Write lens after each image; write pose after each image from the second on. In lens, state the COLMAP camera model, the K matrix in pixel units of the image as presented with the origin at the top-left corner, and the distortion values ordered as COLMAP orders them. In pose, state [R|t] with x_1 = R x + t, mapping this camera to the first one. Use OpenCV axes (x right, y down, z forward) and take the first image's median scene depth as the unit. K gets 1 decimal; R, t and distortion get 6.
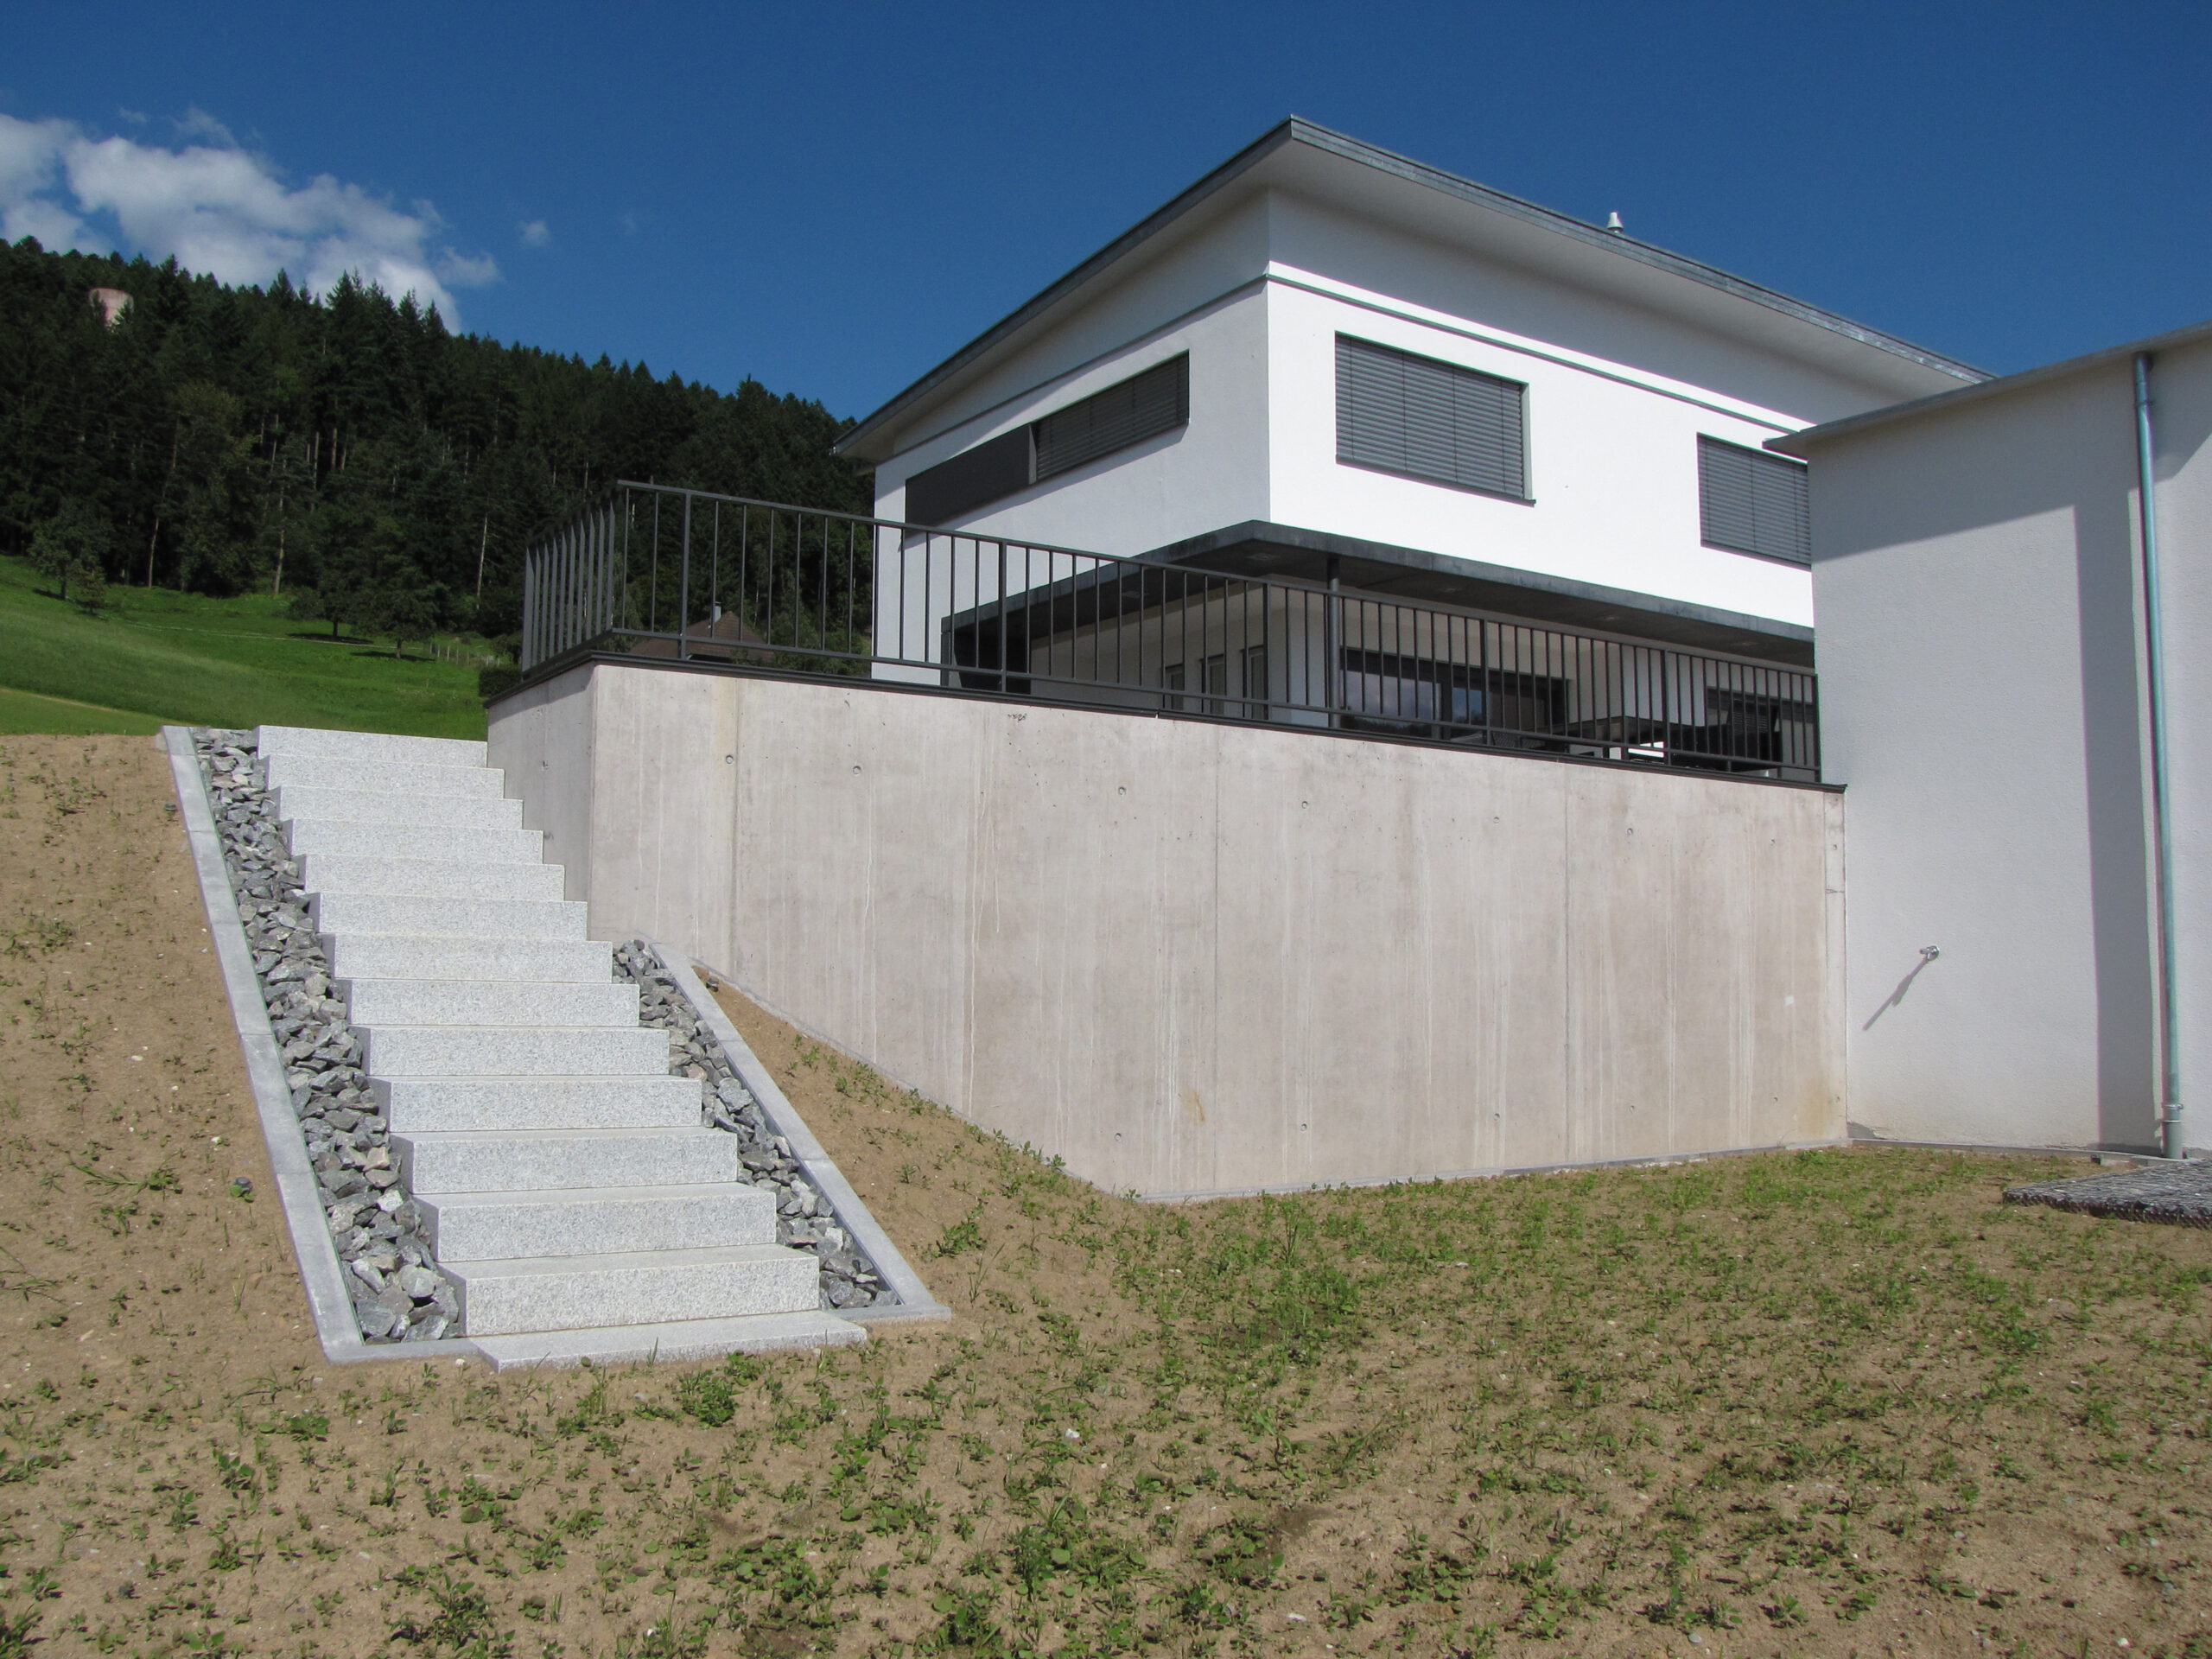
lens RADIAL K [[1858.6, 0, 1084.9], [0, 1858.6, 857.2], [0, 0, 1]] dist [-0.187022, 0.165914]
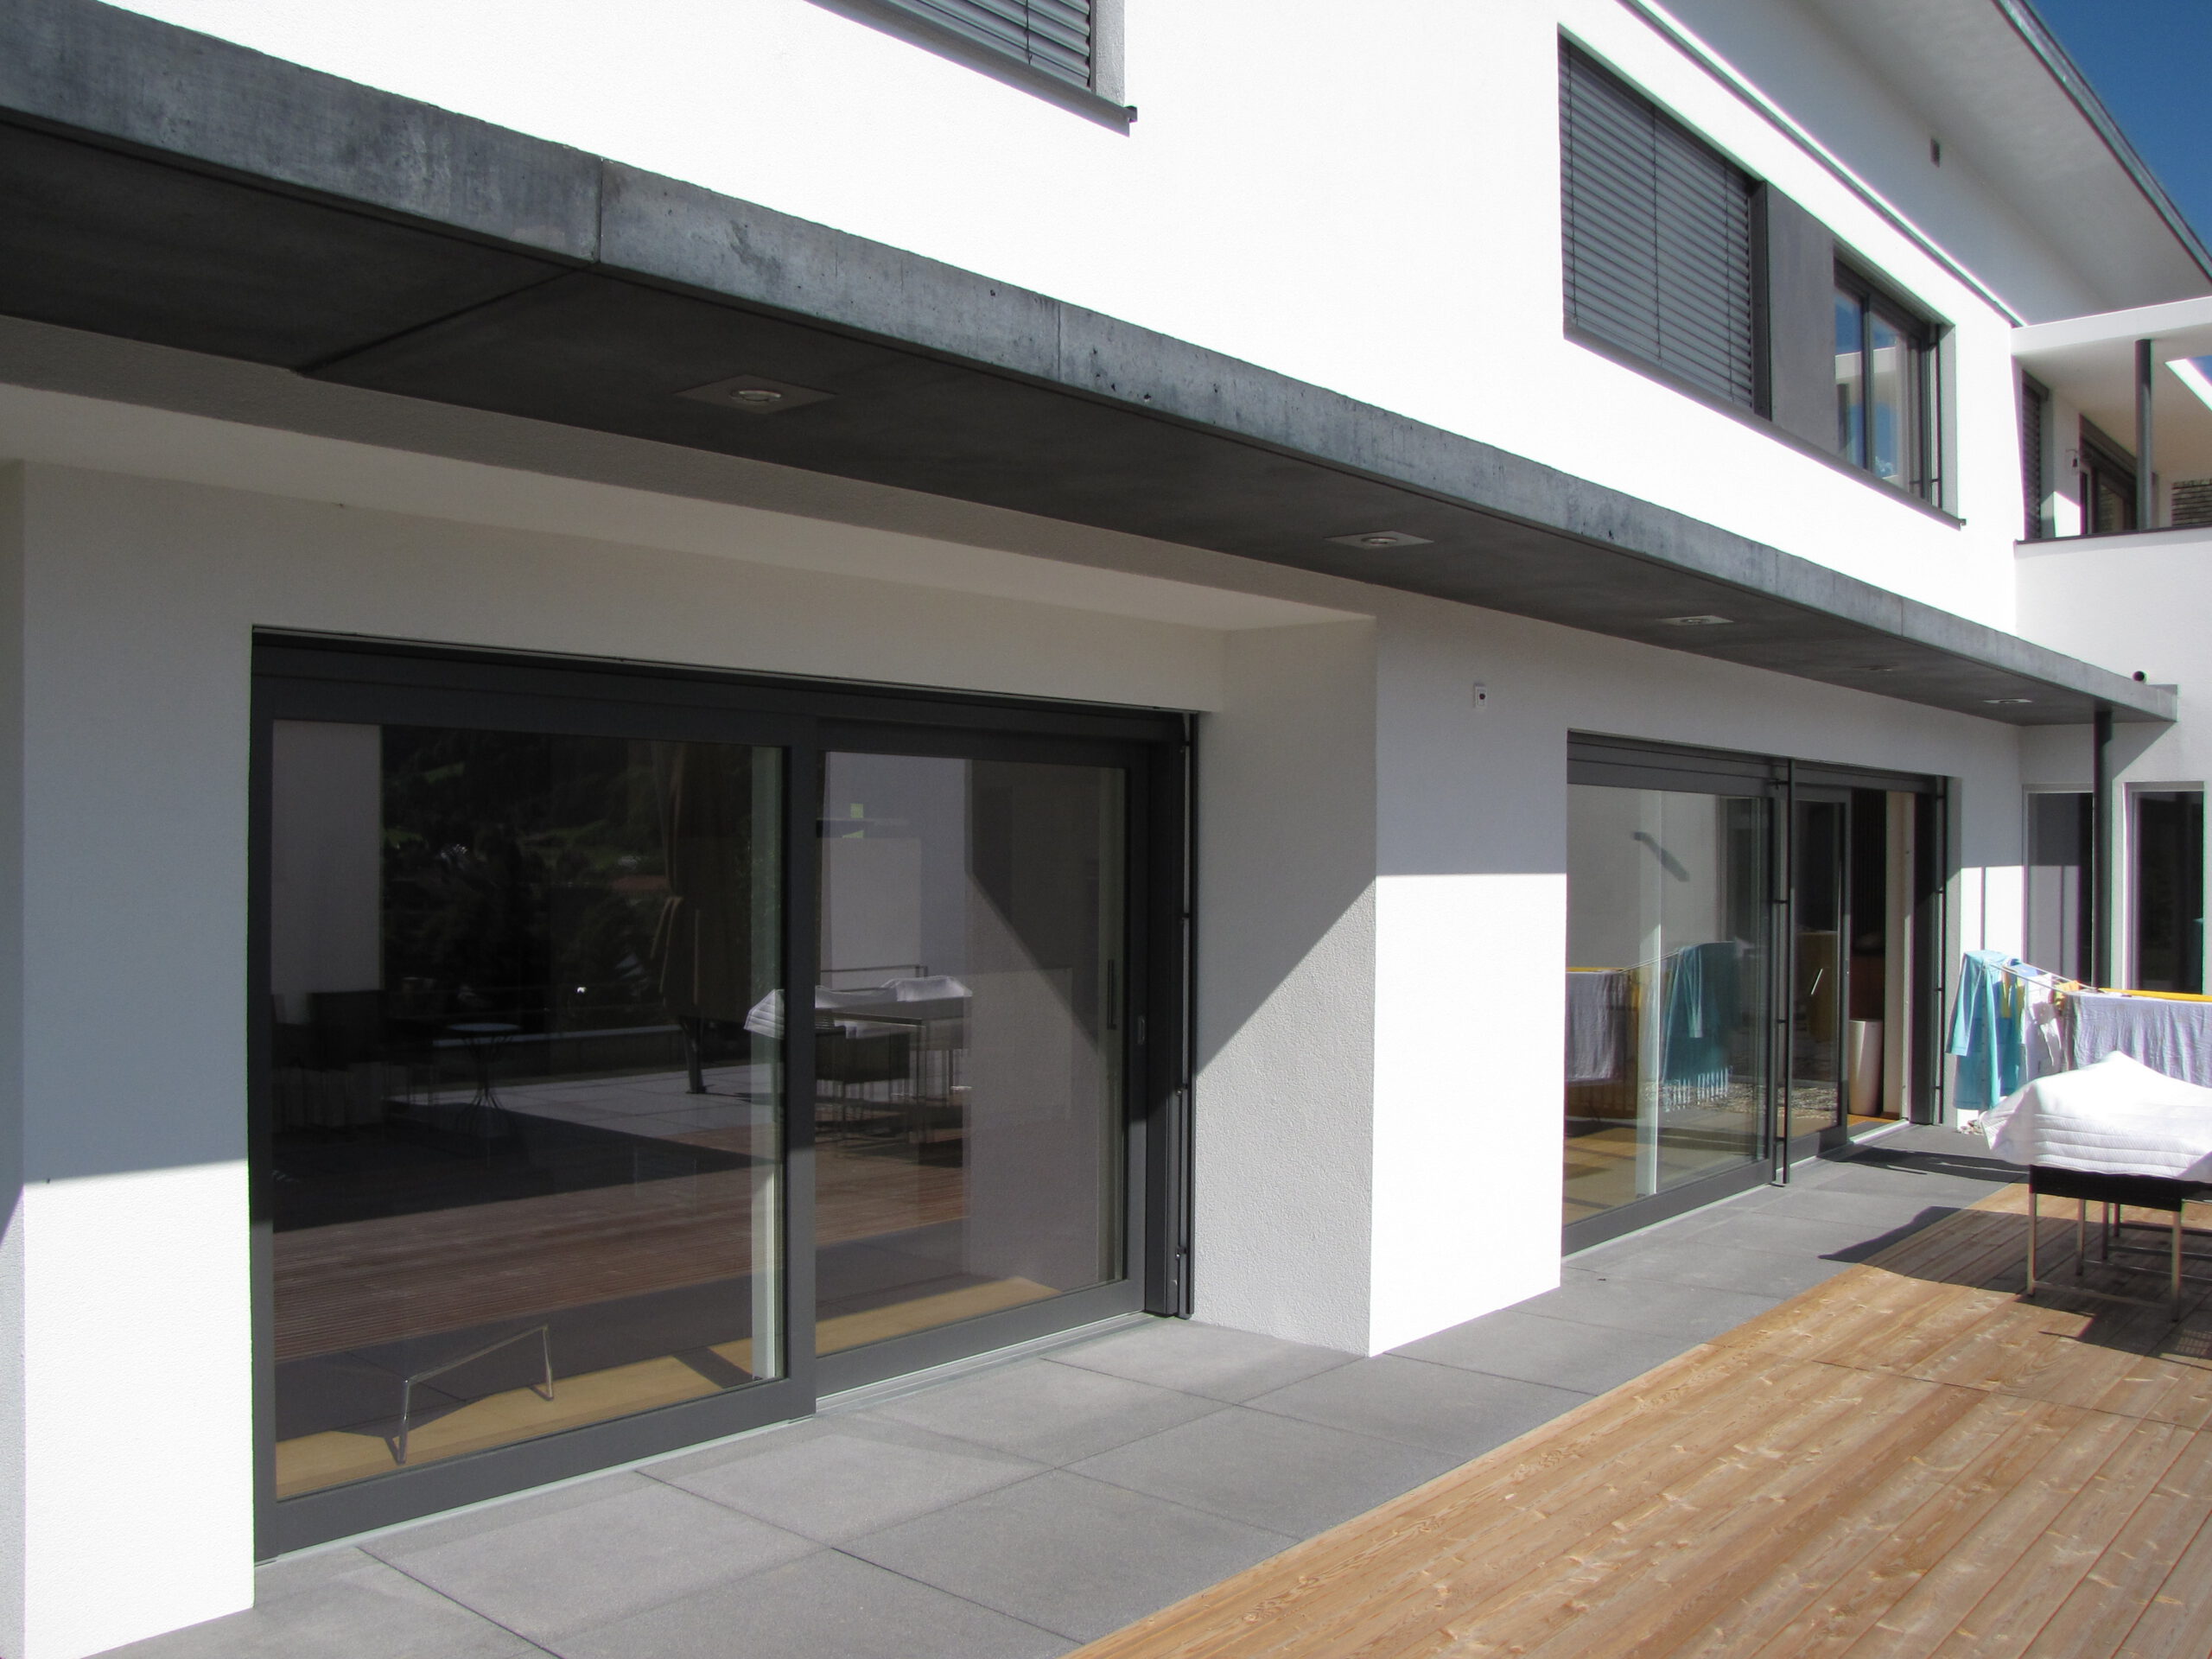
lens RADIAL K [[1858.6, 0, 1084.9], [0, 1858.6, 857.2], [0, 0, 1]] dist [-0.187022, 0.165914]
pose [[0.967118, -0.001183, 0.254323, 0.193974], [-0.017223, 0.997389, 0.070134, -0.116010], [-0.253742, -0.072209, 0.964573, 0.840054]]
